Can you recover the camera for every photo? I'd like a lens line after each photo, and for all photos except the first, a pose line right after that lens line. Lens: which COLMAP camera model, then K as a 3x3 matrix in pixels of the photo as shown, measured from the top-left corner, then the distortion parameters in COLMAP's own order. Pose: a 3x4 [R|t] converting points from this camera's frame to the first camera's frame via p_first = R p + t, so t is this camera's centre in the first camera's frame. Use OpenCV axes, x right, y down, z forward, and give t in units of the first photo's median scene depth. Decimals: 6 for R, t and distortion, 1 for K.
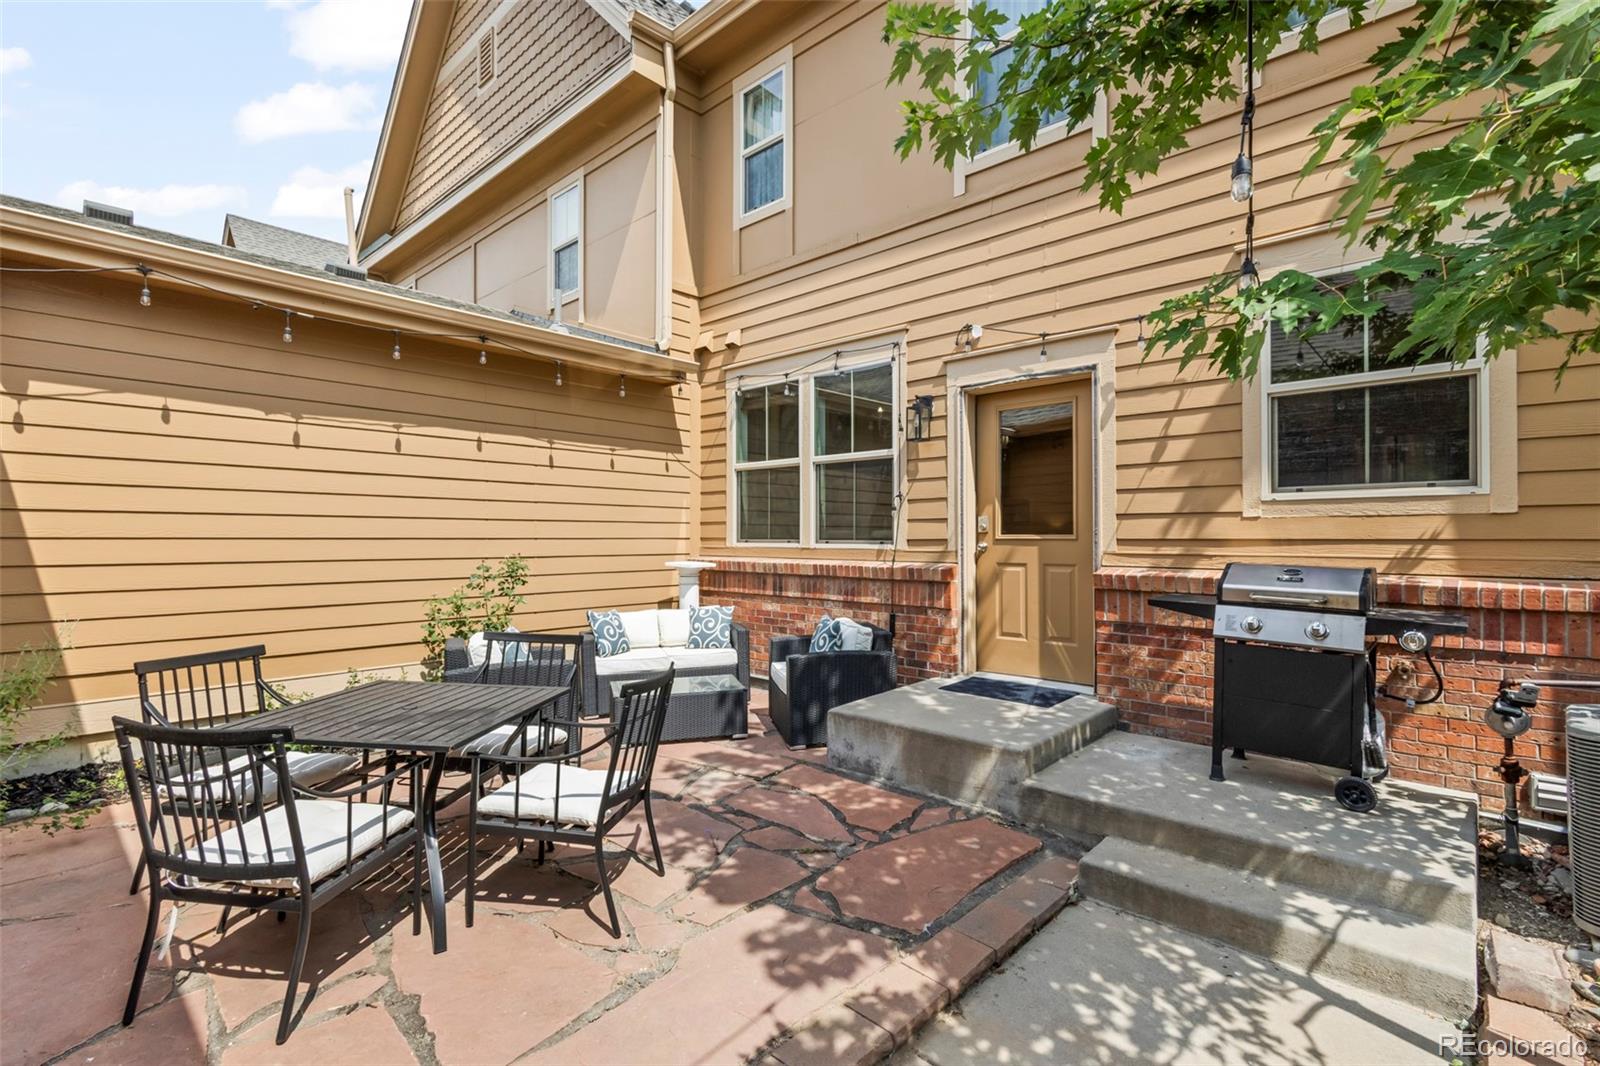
lens RADIAL K [[738.2, 0, 802.0], [0, 738.2, 533.3], [0, 0, 1]] dist [0.004294, -0.000095]
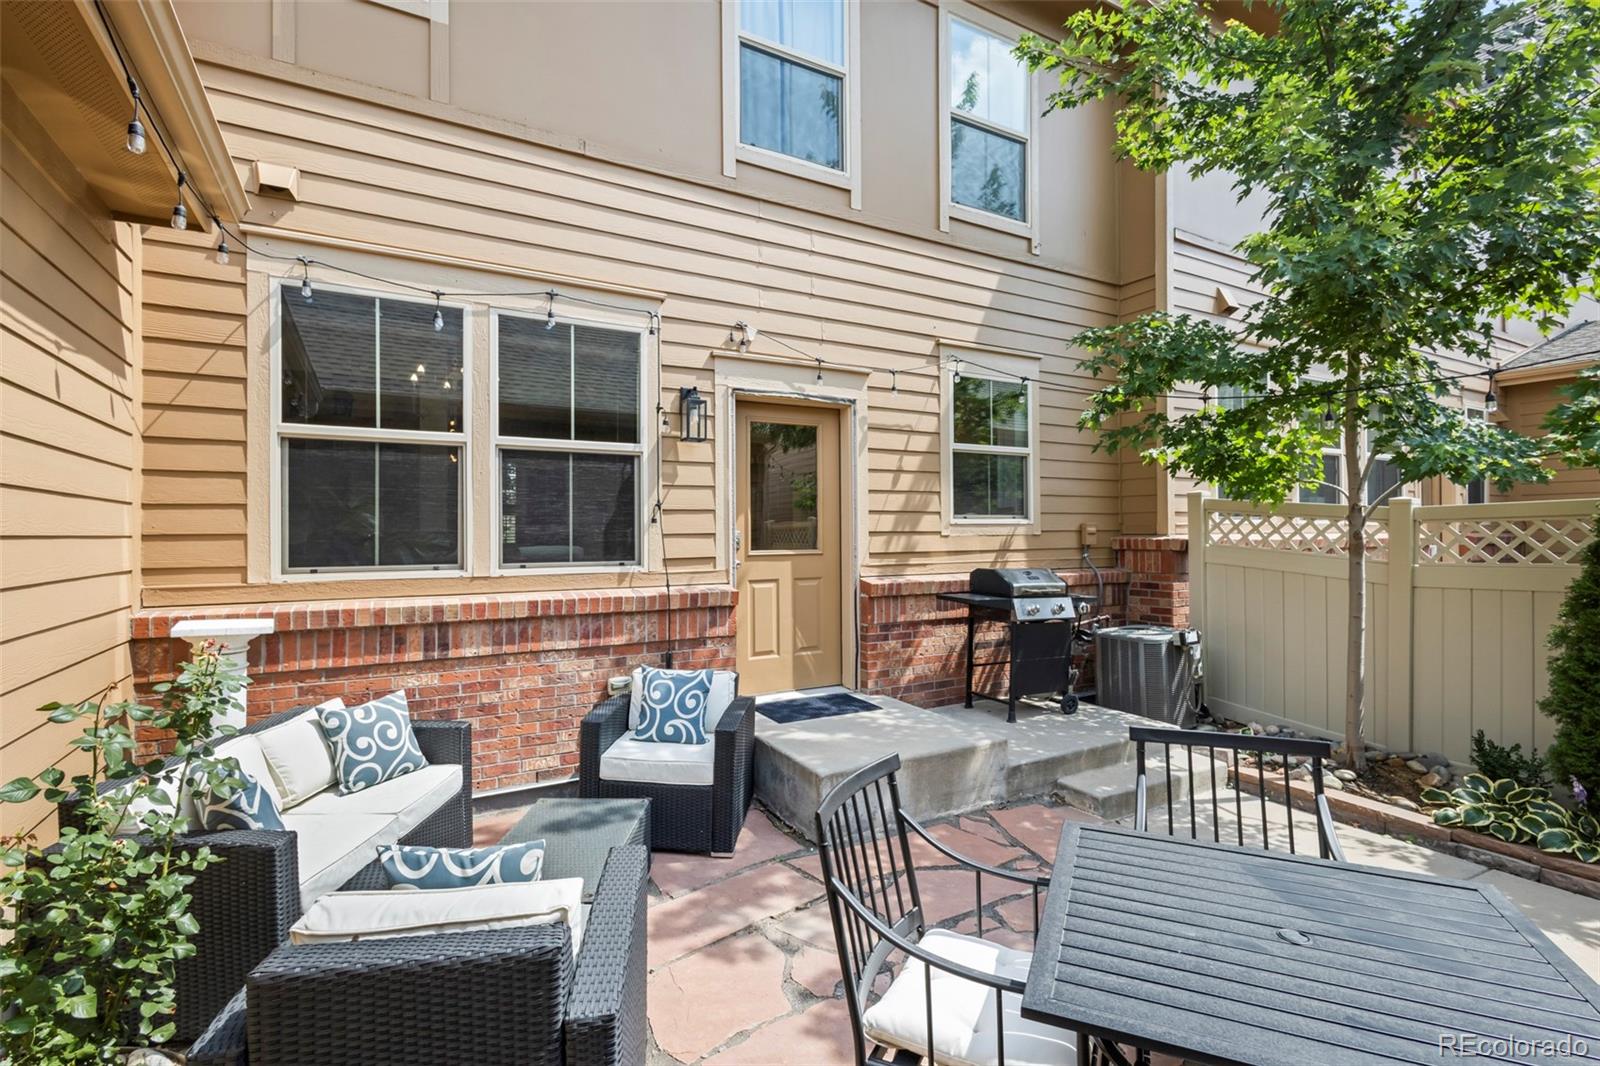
lens RADIAL K [[738.2, 0, 796.4], [0, 738.2, 529.3], [0, 0, 1]] dist [0.004294, -0.000095]
pose [[0.301203, 0.004355, 0.953550, -0.604397], [0.002348, 0.999983, -0.005309, -0.019893], [-0.953557, 0.003838, 0.301187, 0.633985]]
